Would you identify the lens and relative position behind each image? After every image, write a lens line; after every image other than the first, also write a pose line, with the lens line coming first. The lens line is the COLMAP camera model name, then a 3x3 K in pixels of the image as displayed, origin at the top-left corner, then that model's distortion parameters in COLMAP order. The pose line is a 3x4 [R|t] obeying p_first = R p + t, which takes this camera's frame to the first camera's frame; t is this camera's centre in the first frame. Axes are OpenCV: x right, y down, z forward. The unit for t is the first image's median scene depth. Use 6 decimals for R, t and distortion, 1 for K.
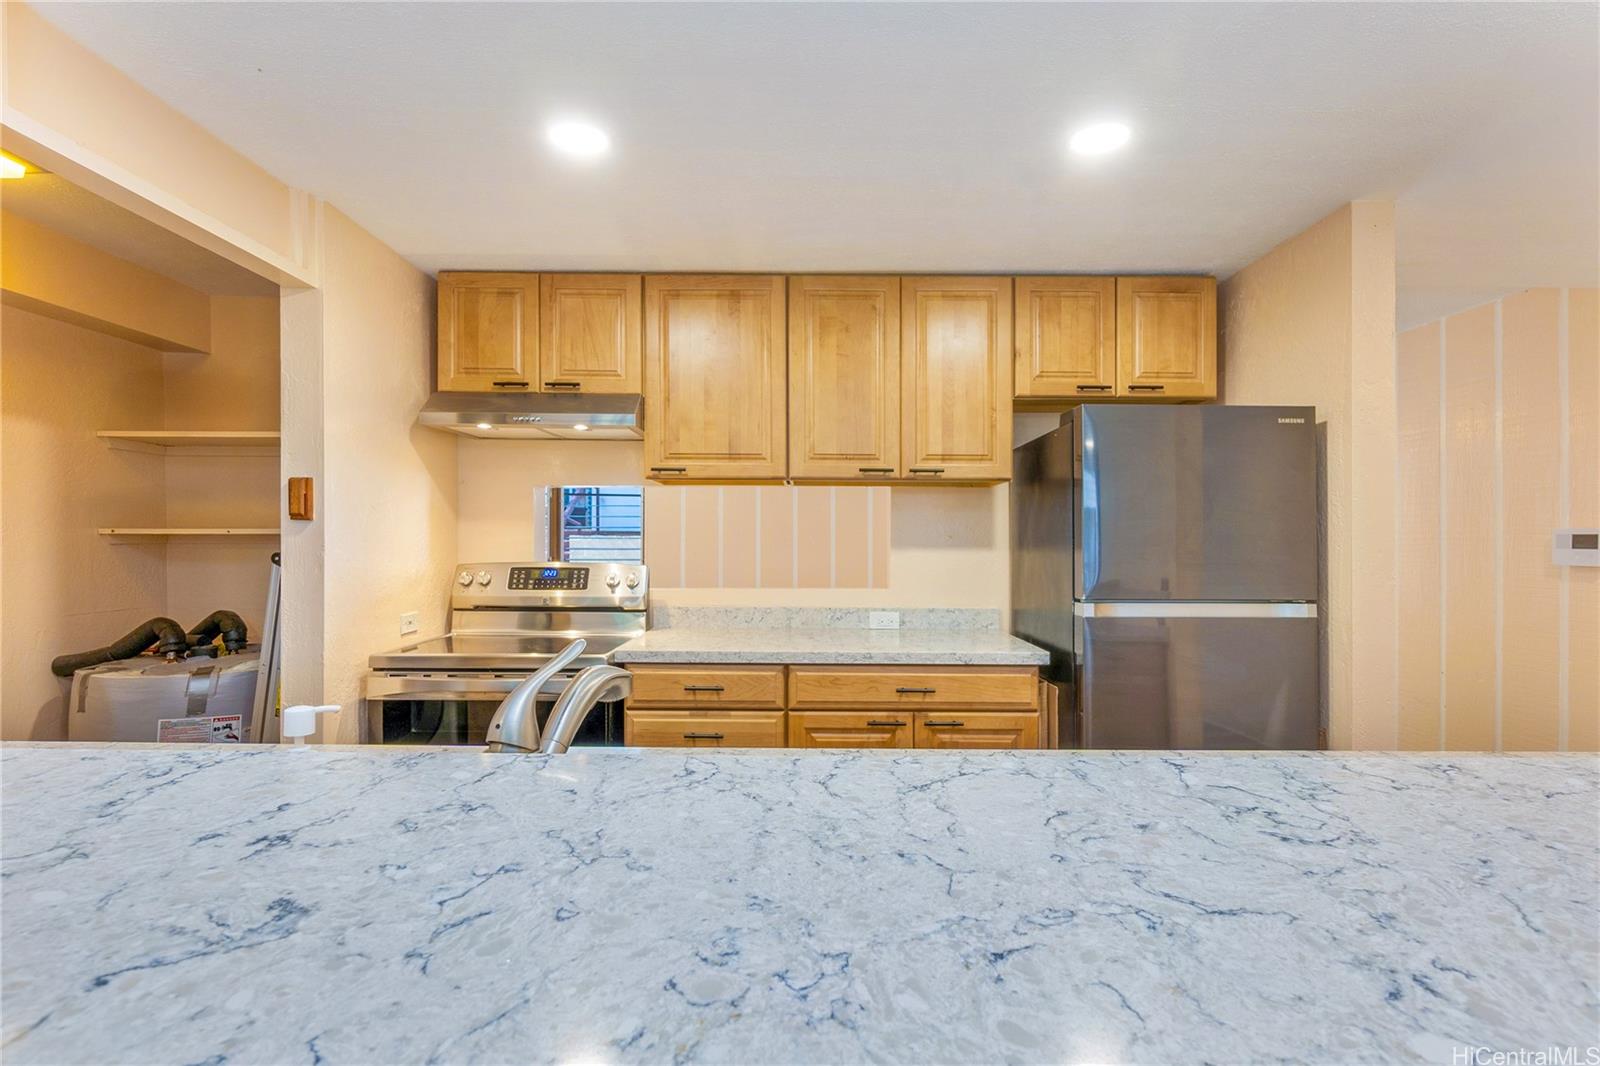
lens RADIAL K [[803.3, 0, 797.4], [0, 803.3, 547.1], [0, 0, 1]] dist [-0.004967, 0.003535]
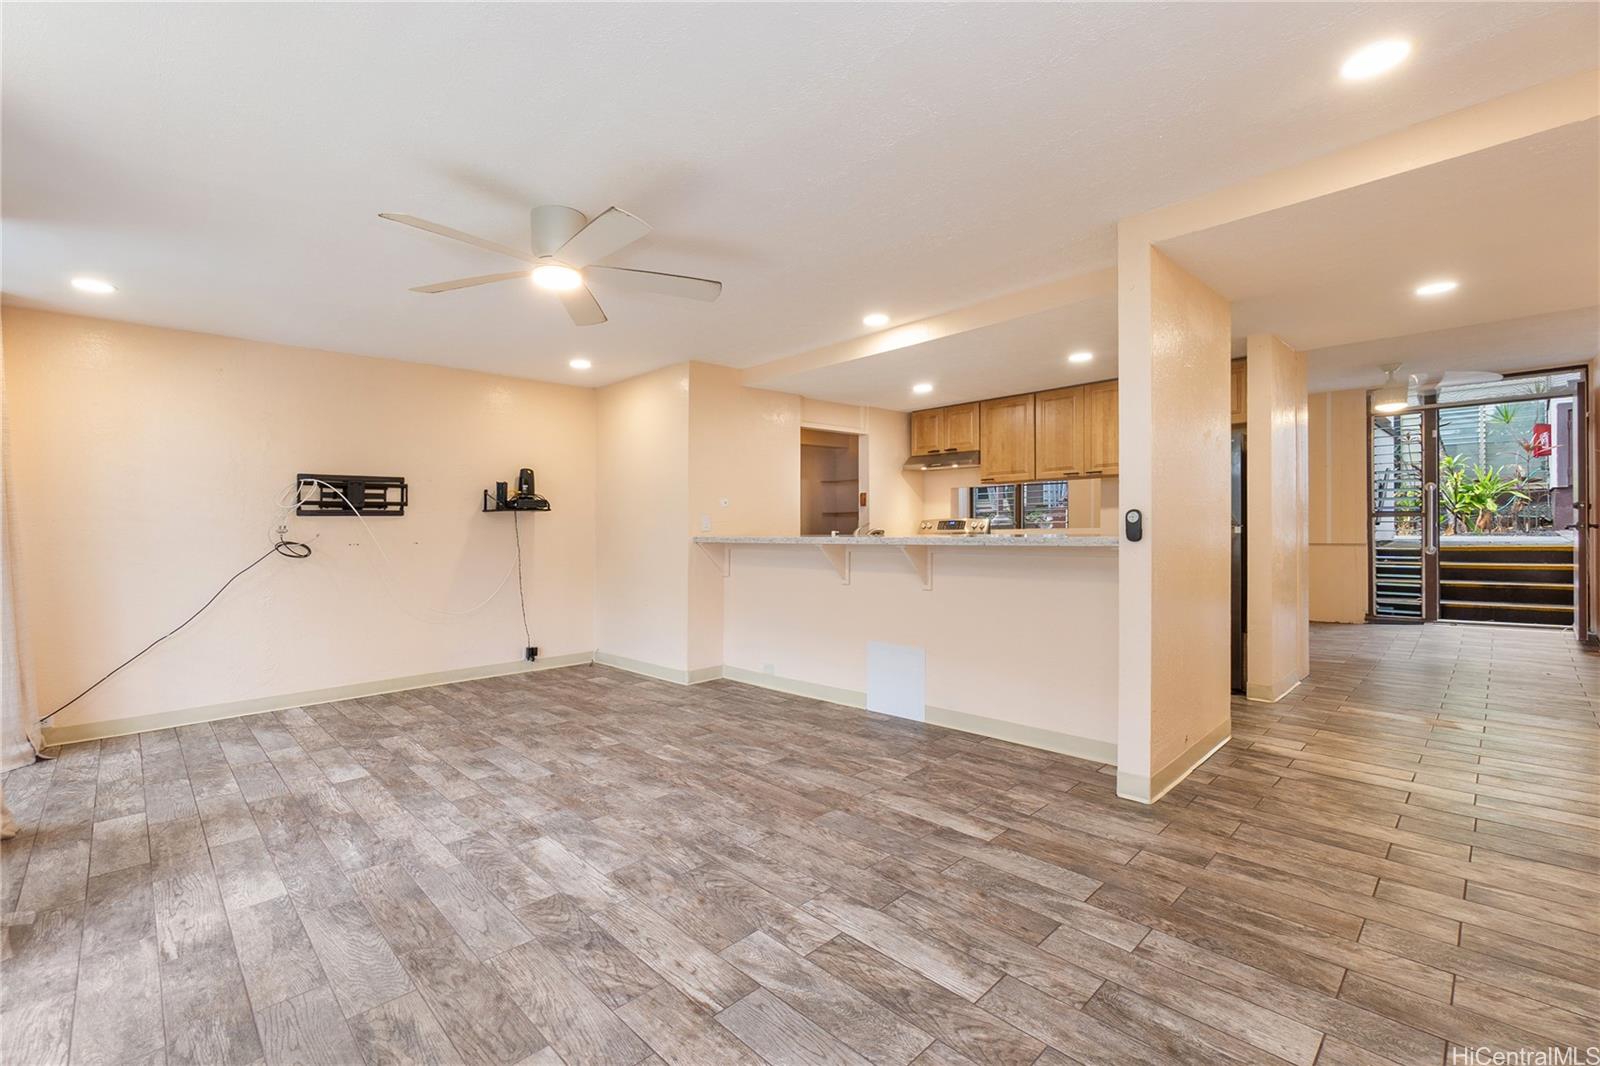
lens RADIAL K [[710.1, 0, 795.7], [0, 710.1, 540.3], [0, 0, 1]] dist [-0.002904, 0.001587]
pose [[0.695845, -0.006047, -0.718166, 1.010657], [0.022893, 0.999643, 0.013765, 0.048970], [0.717827, -0.026020, 0.695735, -0.974719]]
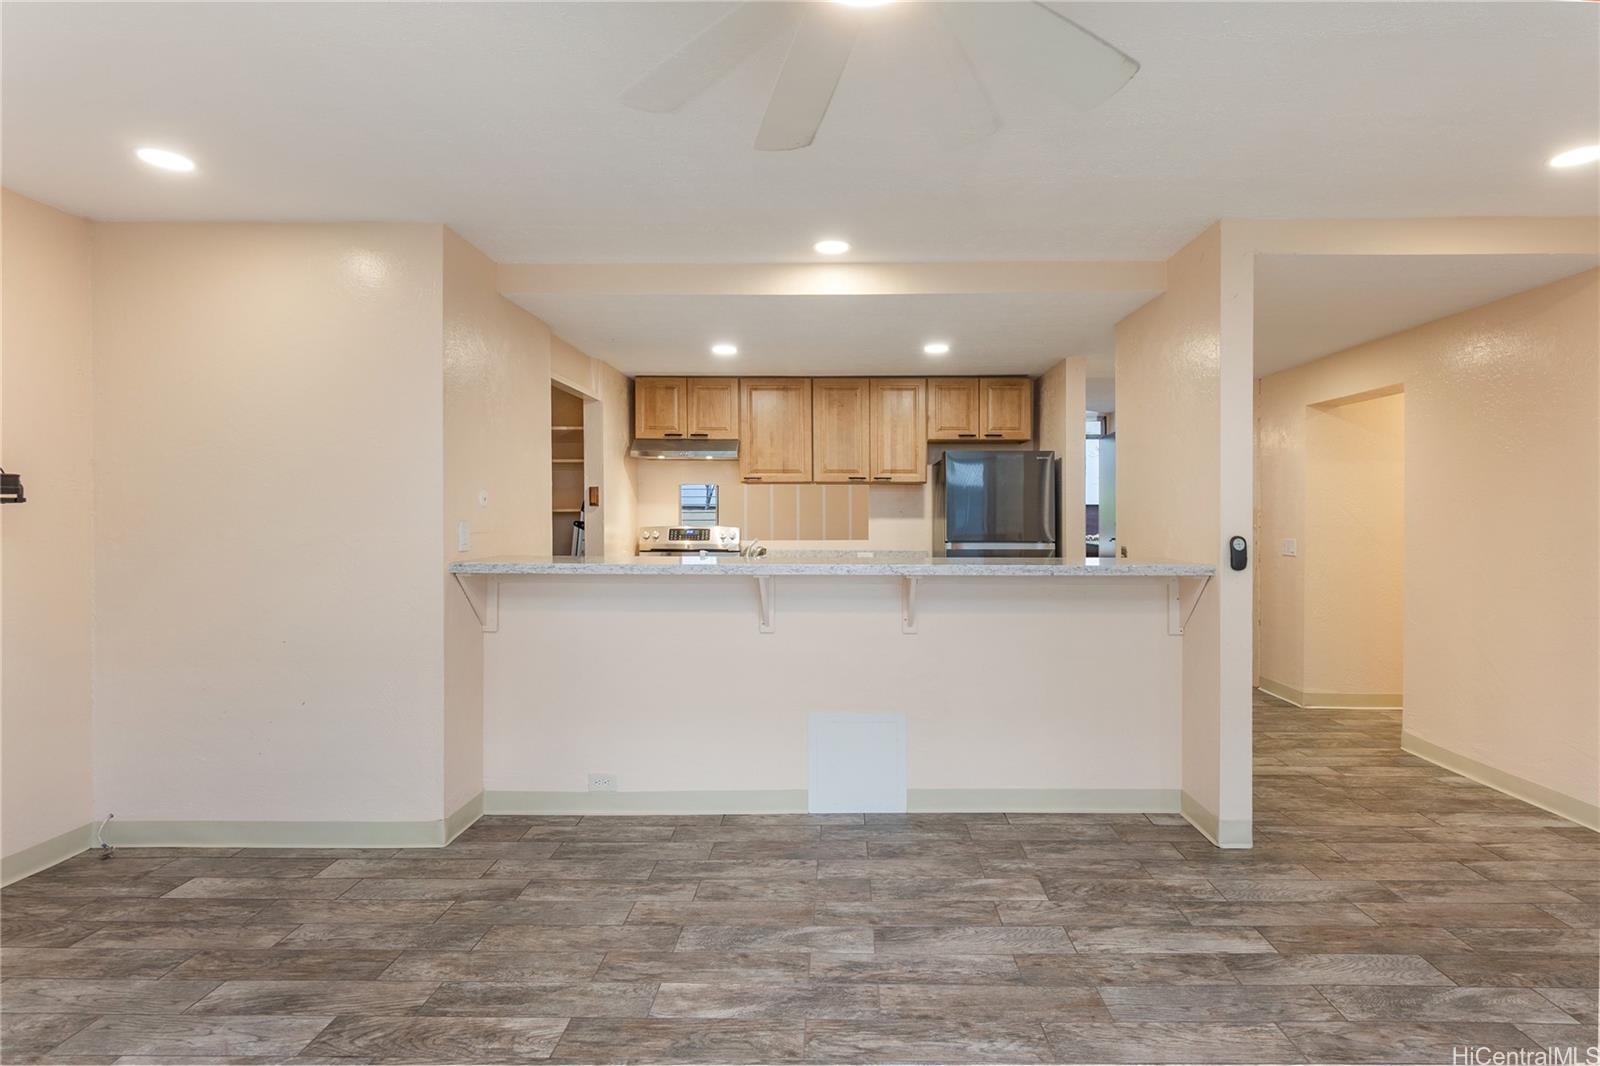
lens RADIAL K [[803.3, 0, 842.2], [0, 803.3, 547.3], [0, 0, 1]] dist [-0.004967, 0.003535]
pose [[0.999964, -0.004461, 0.007174, 0.045063], [0.004179, 0.999236, 0.038857, -0.001570], [-0.007342, -0.038826, 0.999219, -0.983417]]
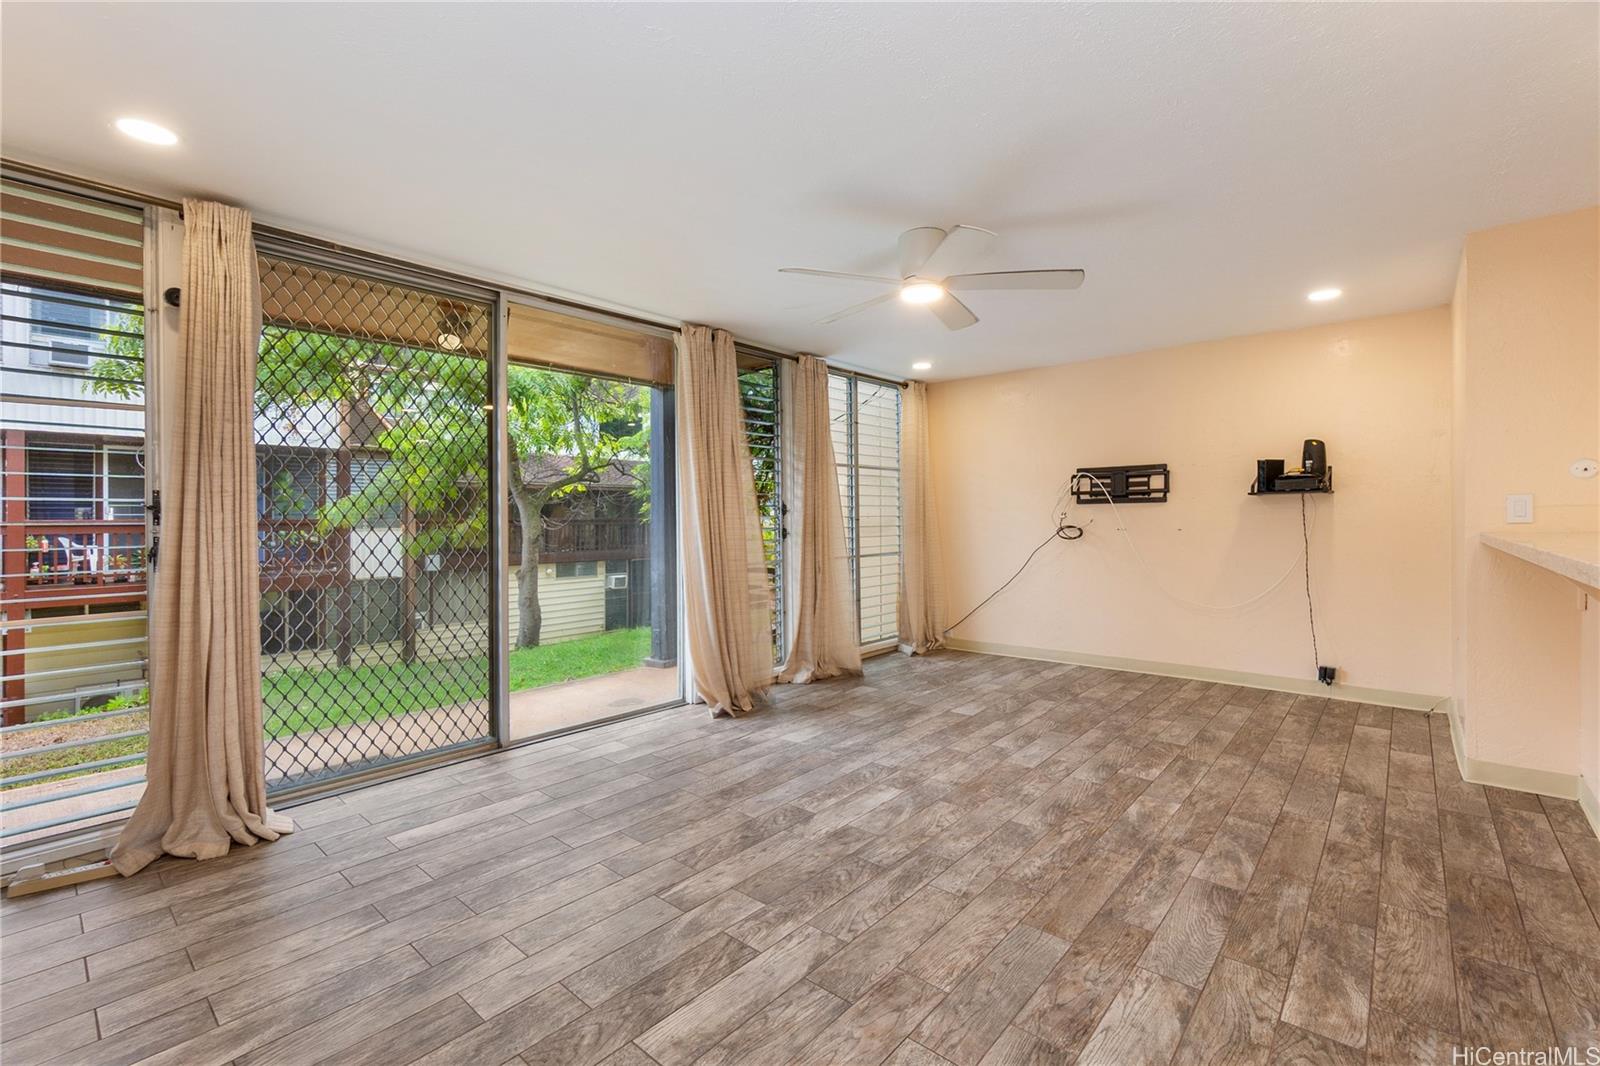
lens RADIAL K [[710.1, 0, 779.8], [0, 710.1, 502.8], [0, 0, 1]] dist [-0.002904, 0.001587]
pose [[-0.690011, -0.020932, -0.723496, 1.016242], [0.005782, 0.999390, -0.034429, 0.047242], [0.723775, -0.027940, -0.689470, 0.071396]]
